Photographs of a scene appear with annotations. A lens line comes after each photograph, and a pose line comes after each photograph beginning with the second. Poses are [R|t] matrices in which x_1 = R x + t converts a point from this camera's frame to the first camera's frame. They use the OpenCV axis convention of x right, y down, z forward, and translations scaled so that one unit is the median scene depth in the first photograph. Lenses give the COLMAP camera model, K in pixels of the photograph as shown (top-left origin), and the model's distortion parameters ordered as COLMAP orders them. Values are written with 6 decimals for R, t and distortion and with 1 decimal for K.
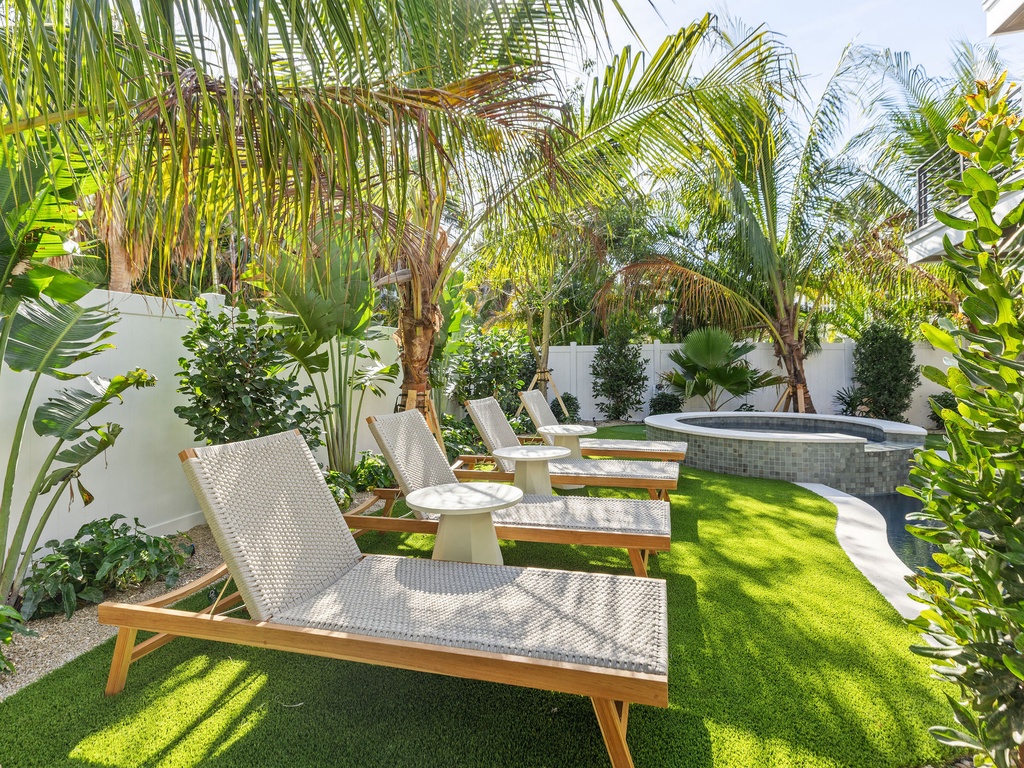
lens RADIAL K [[536.9, 0, 517.3], [0, 536.9, 363.8], [0, 0, 1]] dist [0.001960, -0.000337]
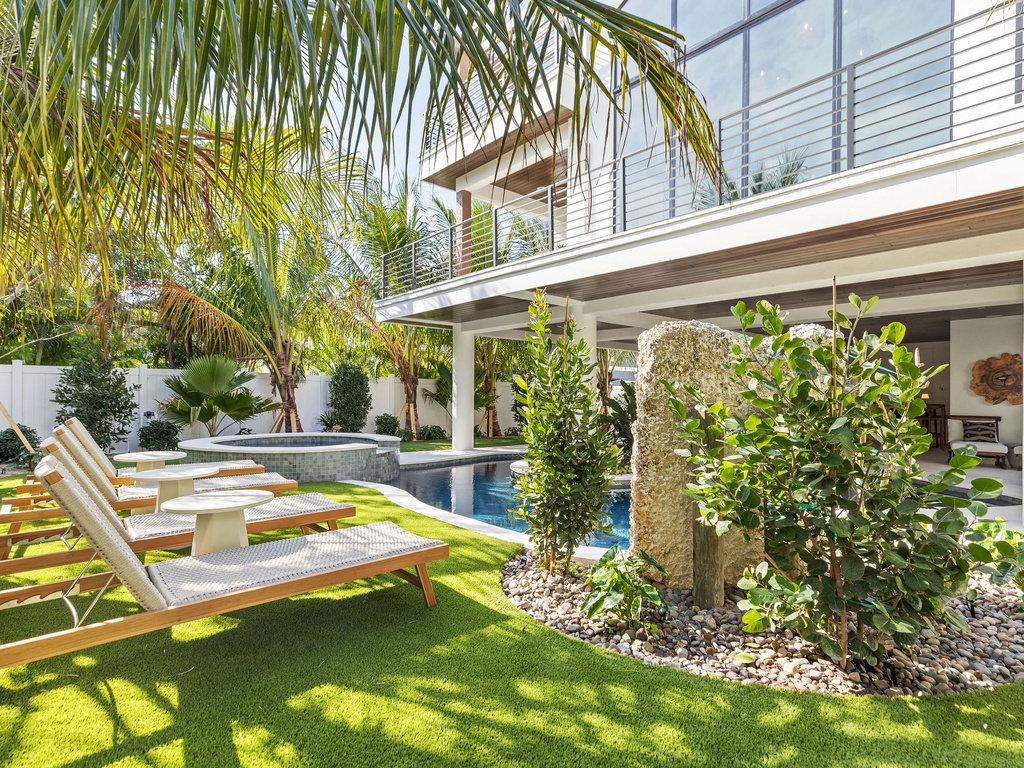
lens RADIAL K [[536.9, 0, 511.8], [0, 536.9, 386.6], [0, 0, 1]] dist [0.001960, -0.000337]
pose [[0.546793, 0.021561, 0.836990, -0.201108], [-0.014384, 0.999763, -0.016358, 0.000241], [-0.837144, -0.003095, 0.546973, -0.053717]]
